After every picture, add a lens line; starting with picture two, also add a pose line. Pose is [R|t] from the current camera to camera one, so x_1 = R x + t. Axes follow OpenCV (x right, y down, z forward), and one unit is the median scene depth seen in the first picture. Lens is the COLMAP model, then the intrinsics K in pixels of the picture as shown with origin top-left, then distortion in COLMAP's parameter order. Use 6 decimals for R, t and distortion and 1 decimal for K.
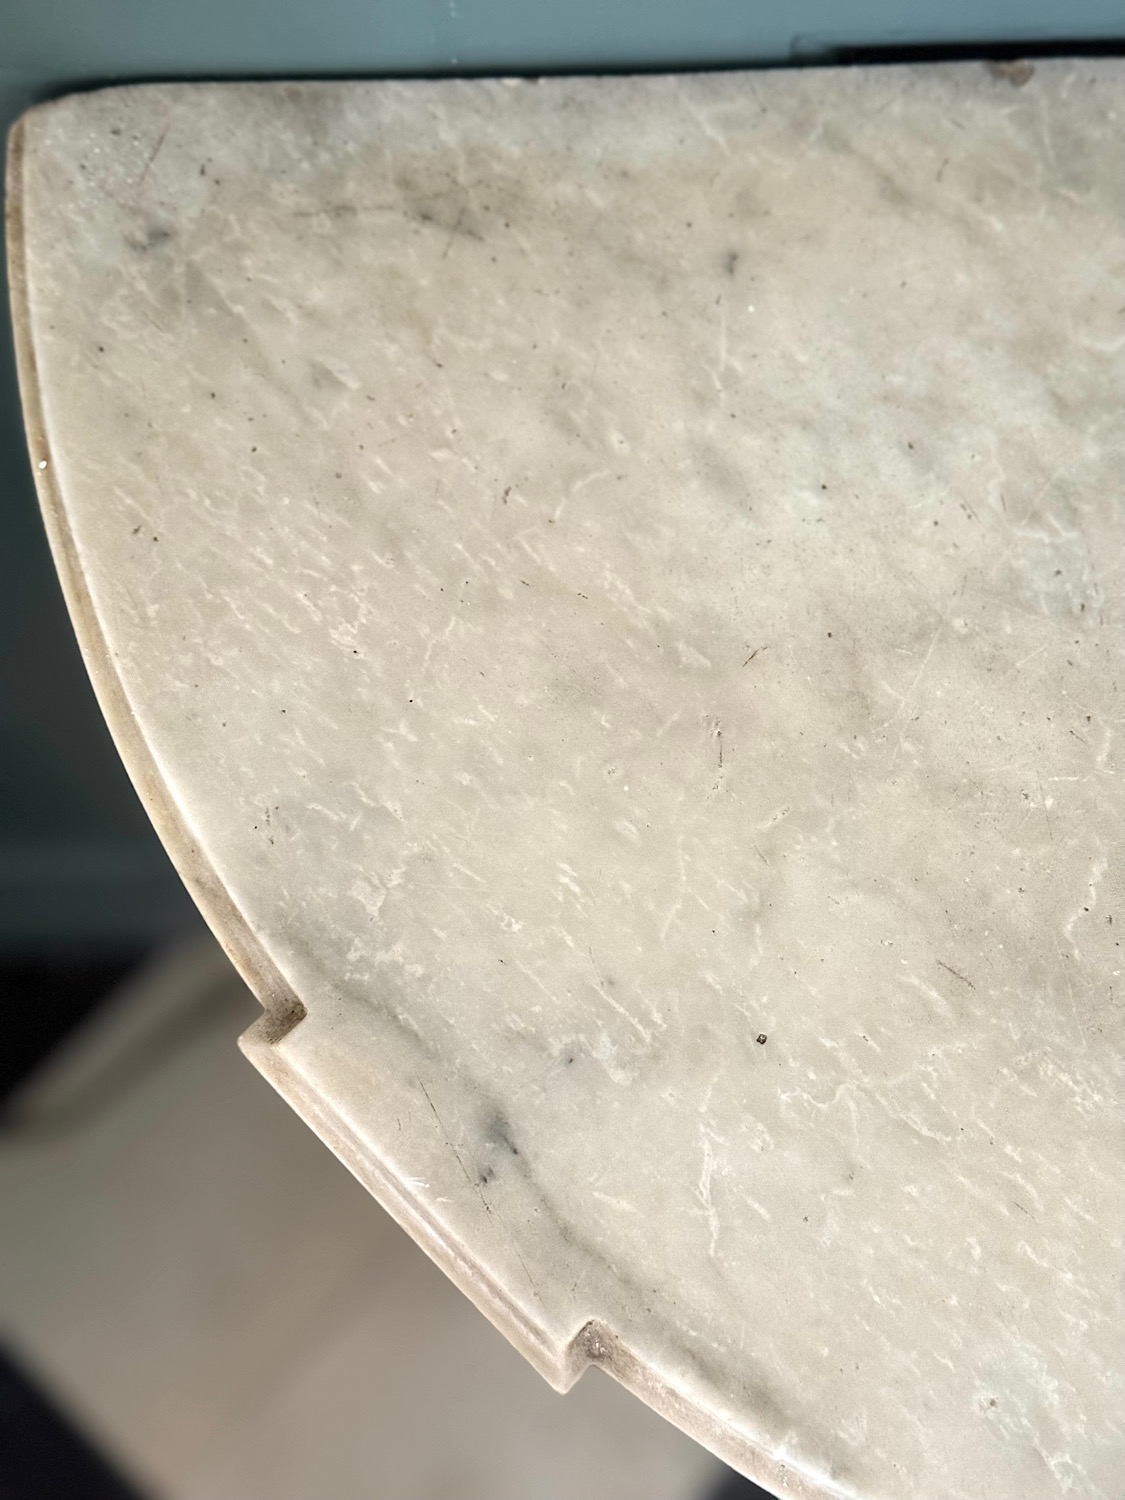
lens RADIAL K [[2141.7, 0, 562.5], [0, 2141.7, 750.0], [0, 0, 1]] dist [0.163491, -0.322302]
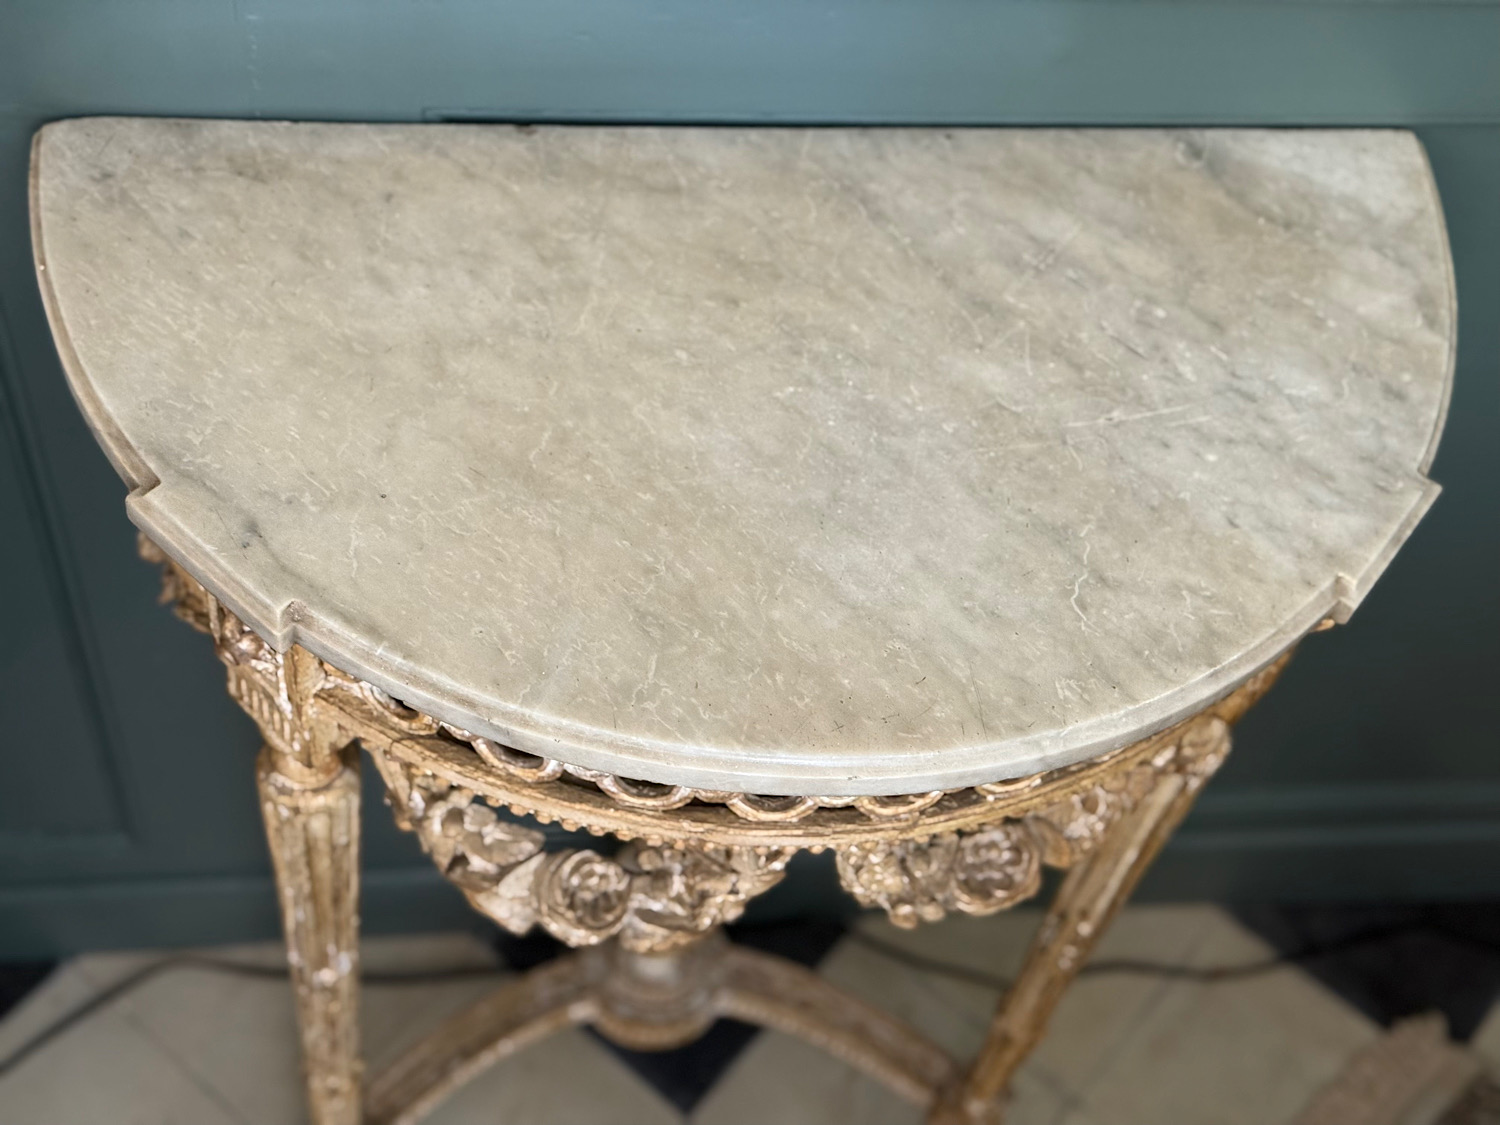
lens RADIAL K [[2141.7, 0, 749.9], [0, 2141.7, 553.4], [0, 0, 1]] dist [0.163491, -0.322302]
pose [[0.992319, 0.006198, 0.123551, 0.178499], [0.031903, 0.952135, -0.304007, 0.796282], [-0.119521, 0.305614, 0.944624, -0.974537]]
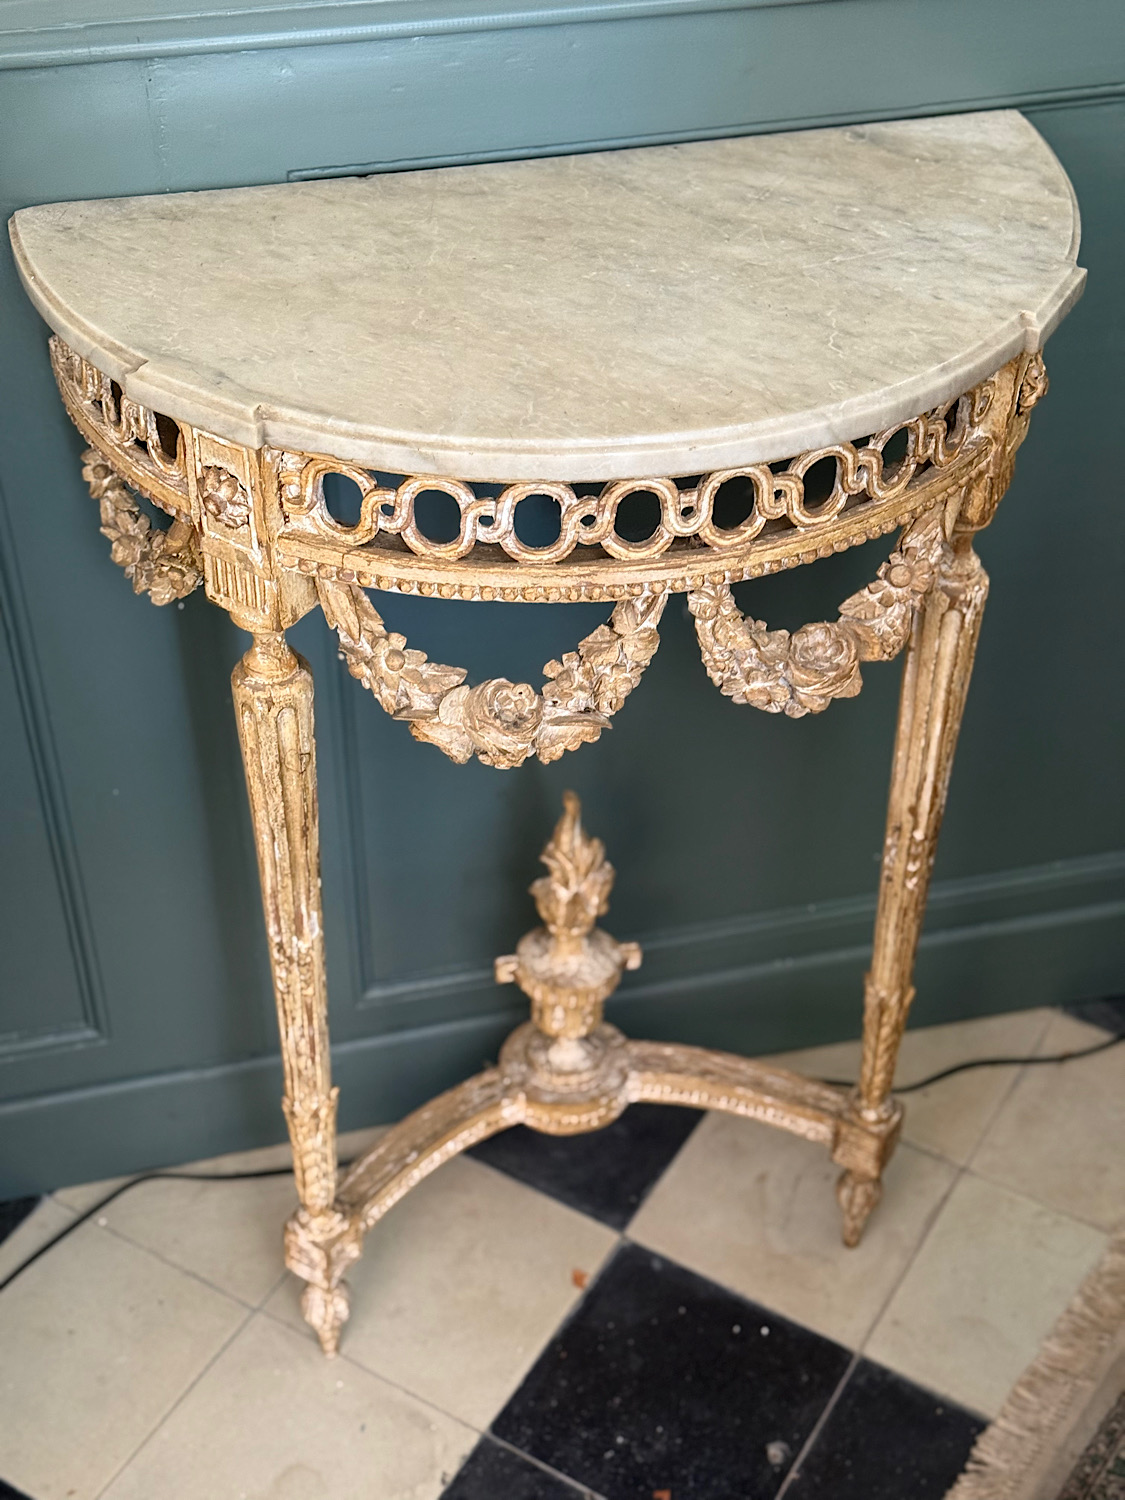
lens RADIAL K [[2141.7, 0, 562.5], [0, 2141.7, 750.0], [0, 0, 1]] dist [0.163491, -0.322302]
pose [[0.978396, -0.135949, 0.155753, -0.092883], [0.199386, 0.819630, -0.537076, 2.047111], [-0.054645, 0.556528, 0.829030, -1.037032]]
